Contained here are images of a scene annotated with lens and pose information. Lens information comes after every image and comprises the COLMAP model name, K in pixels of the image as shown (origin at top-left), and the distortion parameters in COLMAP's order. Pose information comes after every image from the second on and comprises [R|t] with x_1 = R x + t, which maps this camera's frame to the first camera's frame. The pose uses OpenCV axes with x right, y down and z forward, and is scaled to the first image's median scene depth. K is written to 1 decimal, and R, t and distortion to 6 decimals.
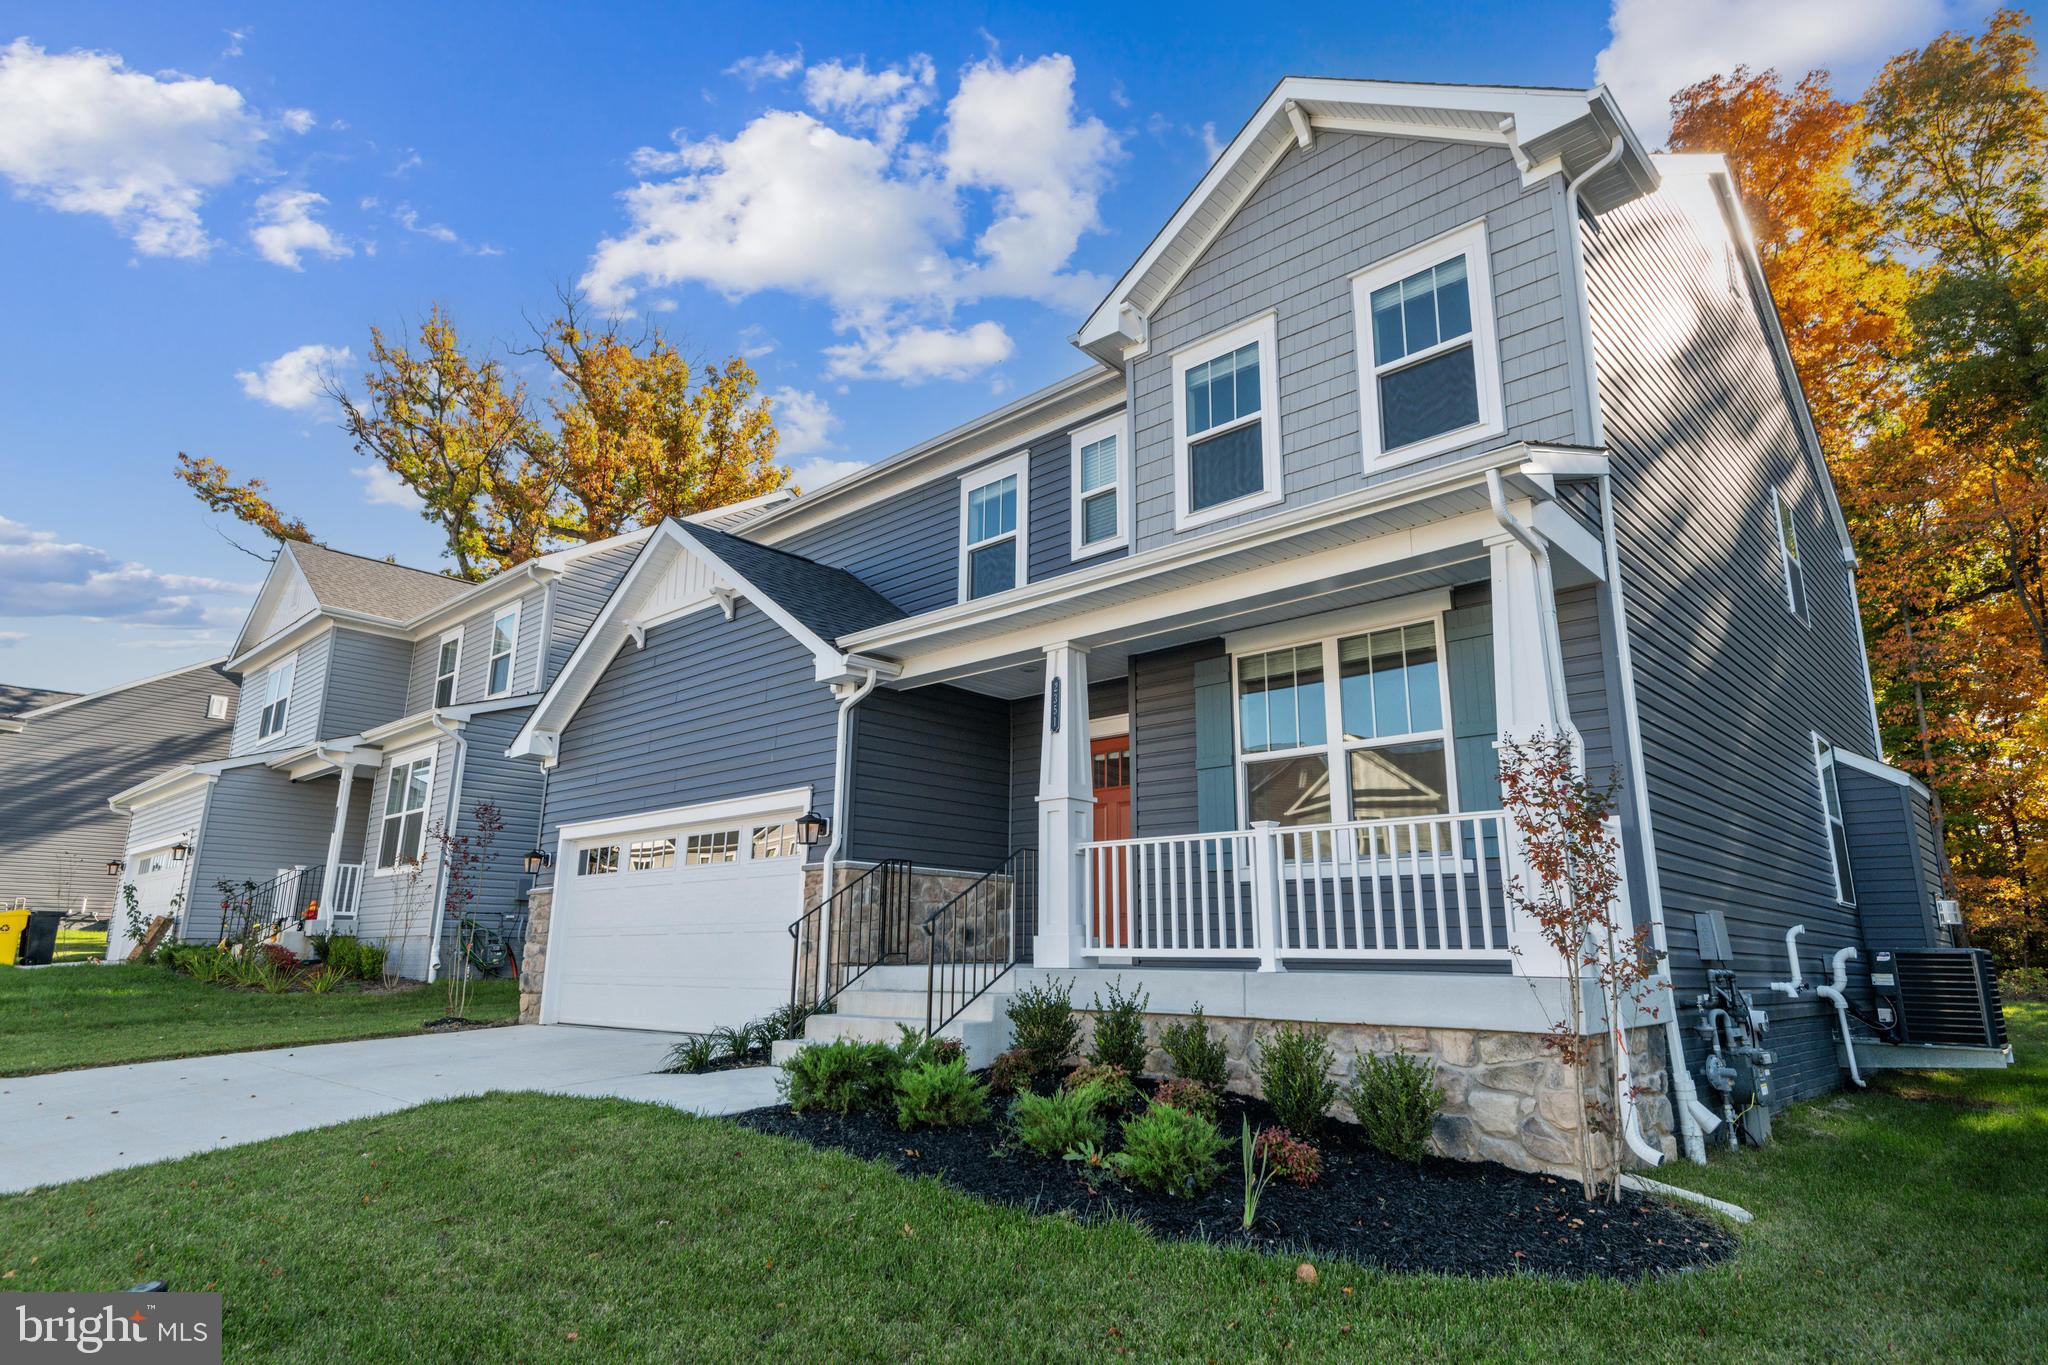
lens RADIAL K [[1135.9, 0, 1024.0], [0, 1135.9, 682.5], [0, 0, 1]] dist [0.110076, 0.000337]
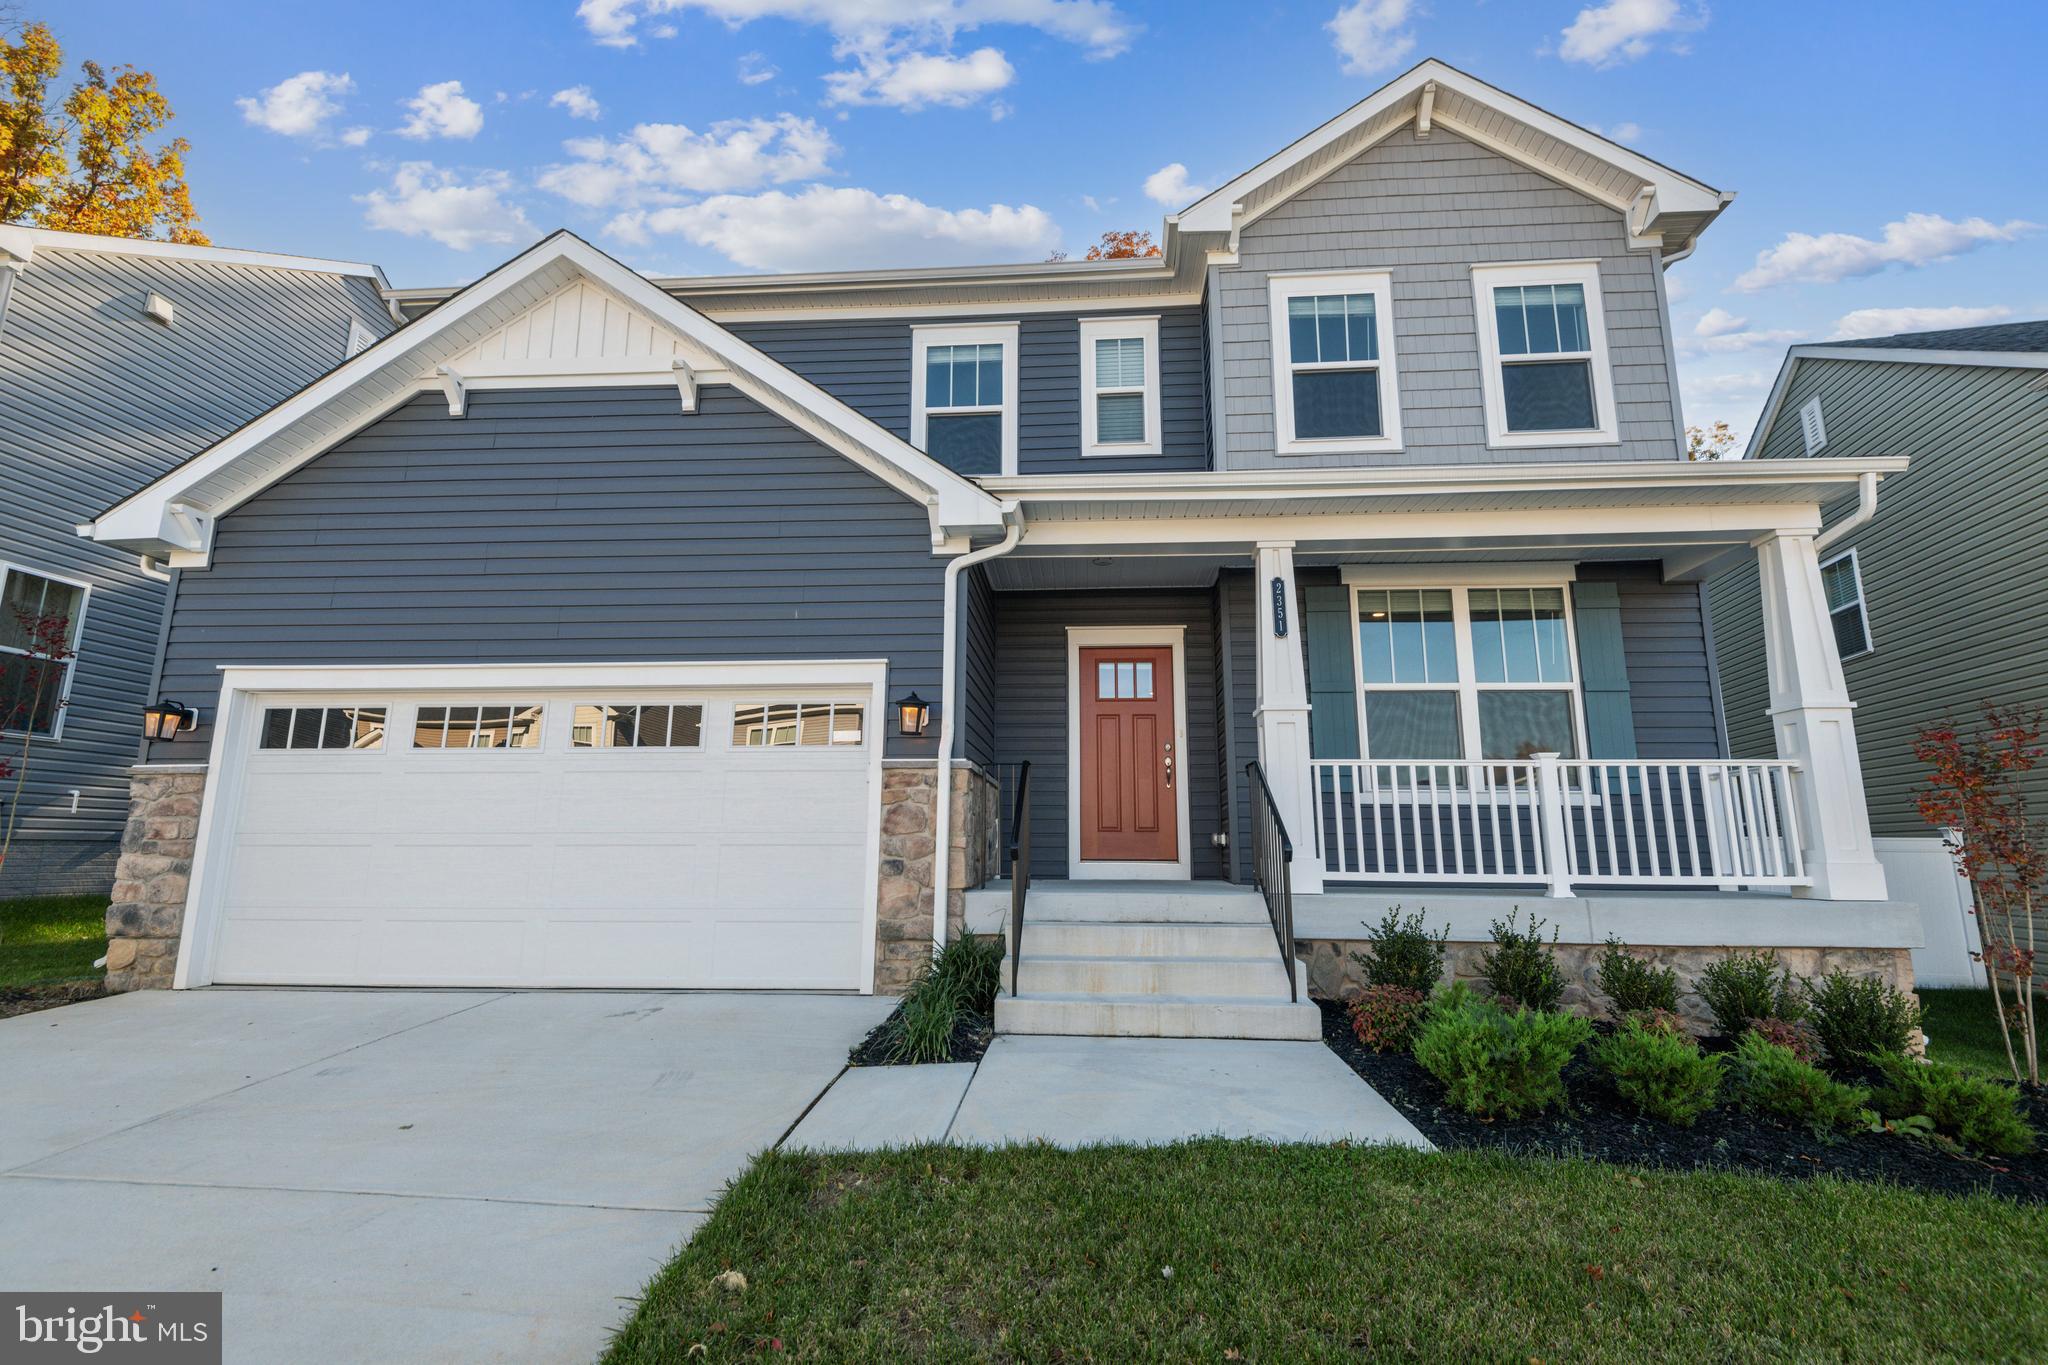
lens RADIAL K [[946.6, 0, 1024.0], [0, 946.6, 682.5], [0, 0, 1]] dist [0.001238, 0.045114]
pose [[0.774104, 0.121647, 0.621261, -0.533336], [-0.145027, 0.989342, -0.013012, 0.108956], [-0.616223, -0.080027, 0.783495, 0.490312]]
